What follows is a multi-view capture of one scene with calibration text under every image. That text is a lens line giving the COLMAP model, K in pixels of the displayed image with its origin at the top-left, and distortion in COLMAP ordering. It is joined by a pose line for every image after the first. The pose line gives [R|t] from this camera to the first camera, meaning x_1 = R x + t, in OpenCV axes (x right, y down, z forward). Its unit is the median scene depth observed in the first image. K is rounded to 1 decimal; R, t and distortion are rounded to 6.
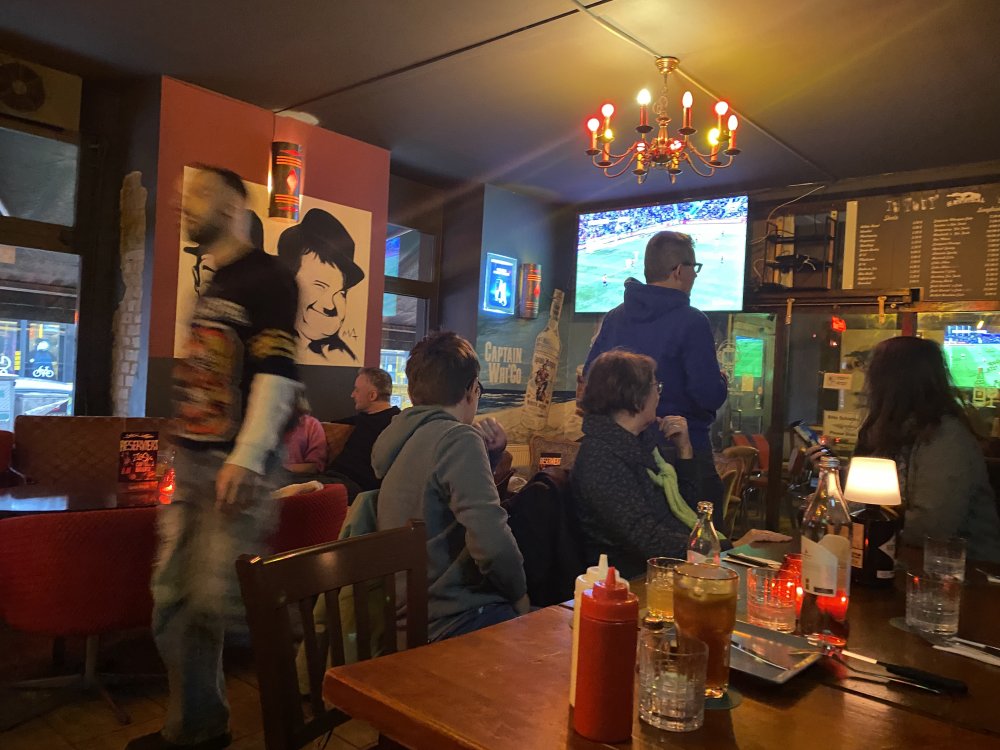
lens RADIAL K [[757.7, 0, 500.2], [0, 757.7, 373.2], [0, 0, 1]] dist [0.011577, -0.007226]
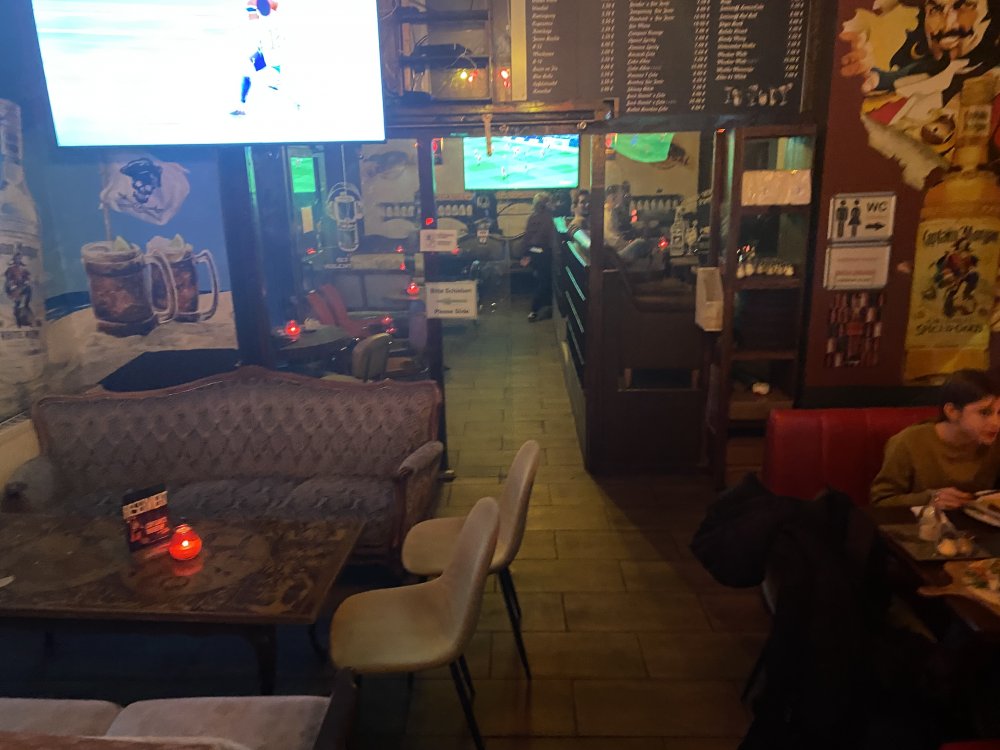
lens RADIAL K [[757.7, 0, 493.2], [0, 757.7, 378.4], [0, 0, 1]] dist [0.011577, -0.007226]
pose [[0.769775, -0.238556, 0.592062, -0.021420], [0.067122, 0.952648, 0.296575, -0.071600], [-0.634776, -0.188555, 0.749337, 0.428728]]
